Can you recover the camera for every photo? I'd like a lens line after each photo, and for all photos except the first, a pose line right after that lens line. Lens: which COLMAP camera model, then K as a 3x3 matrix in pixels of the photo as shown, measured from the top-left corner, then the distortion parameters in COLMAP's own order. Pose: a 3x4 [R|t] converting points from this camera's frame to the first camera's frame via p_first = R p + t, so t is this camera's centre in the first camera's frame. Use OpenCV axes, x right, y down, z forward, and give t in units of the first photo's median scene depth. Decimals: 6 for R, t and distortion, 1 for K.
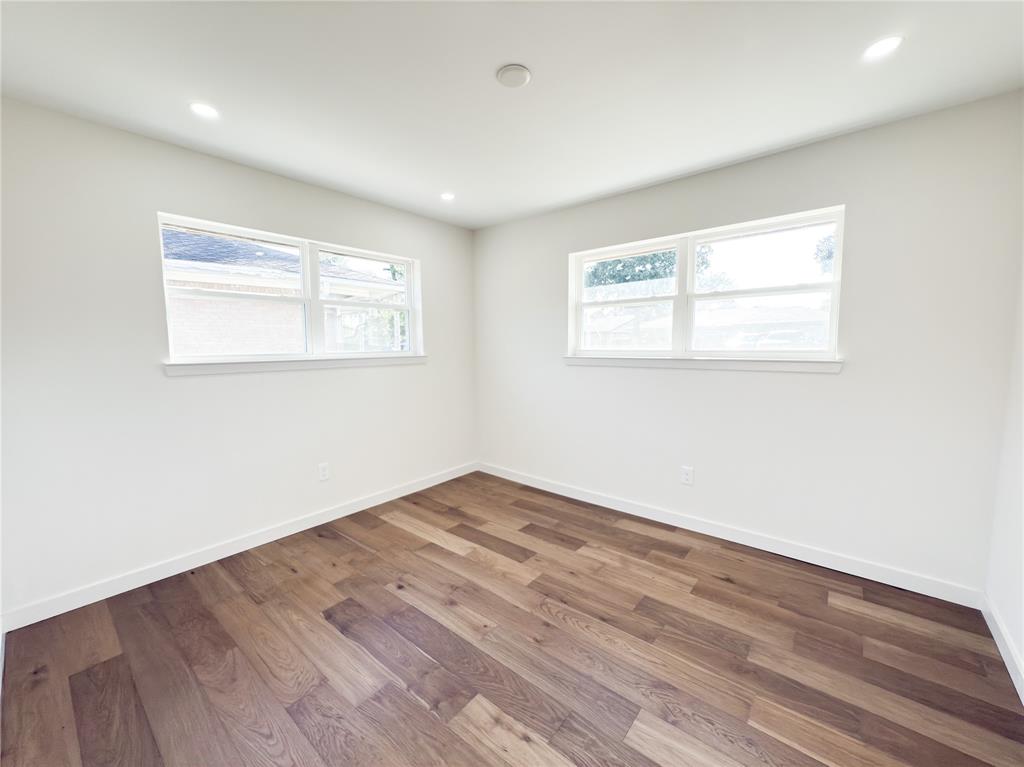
lens RADIAL K [[408.0, 0, 513.1], [0, 408.0, 382.5], [0, 0, 1]] dist [-0.002980, 0.000438]
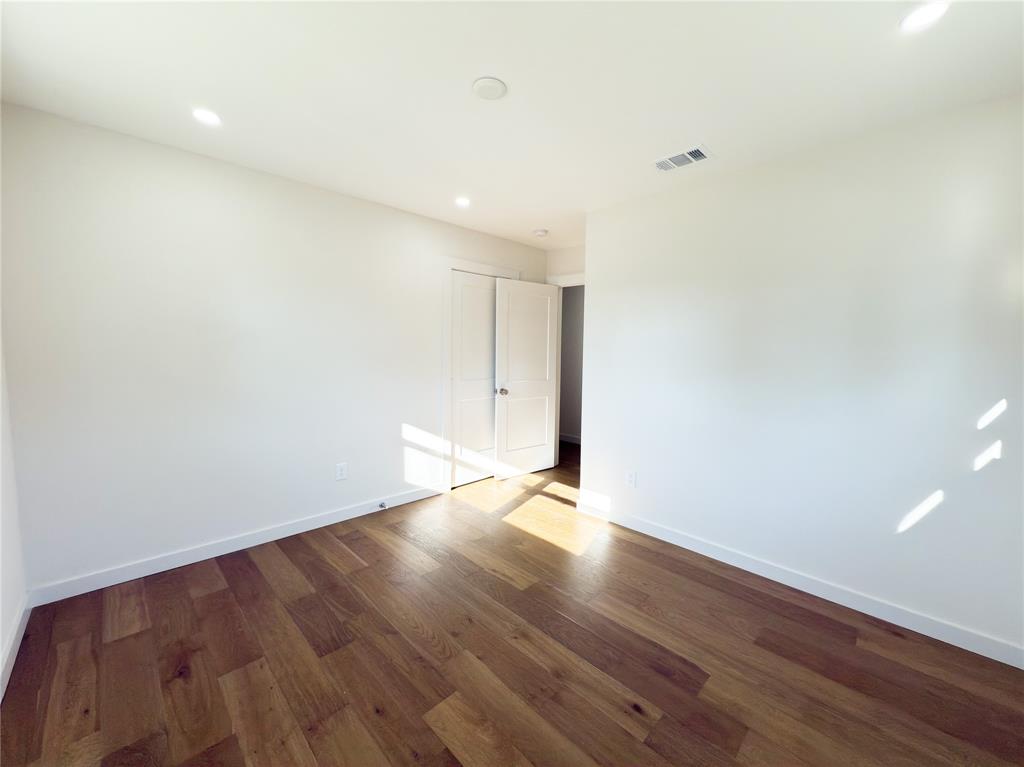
lens RADIAL K [[408.0, 0, 511.8], [0, 408.0, 380.9], [0, 0, 1]] dist [-0.002980, 0.000438]
pose [[-0.994904, -0.015097, 0.099694, -0.121819], [0.002636, 0.984495, 0.175391, -0.153489], [-0.100796, 0.174760, -0.979438, 1.522924]]
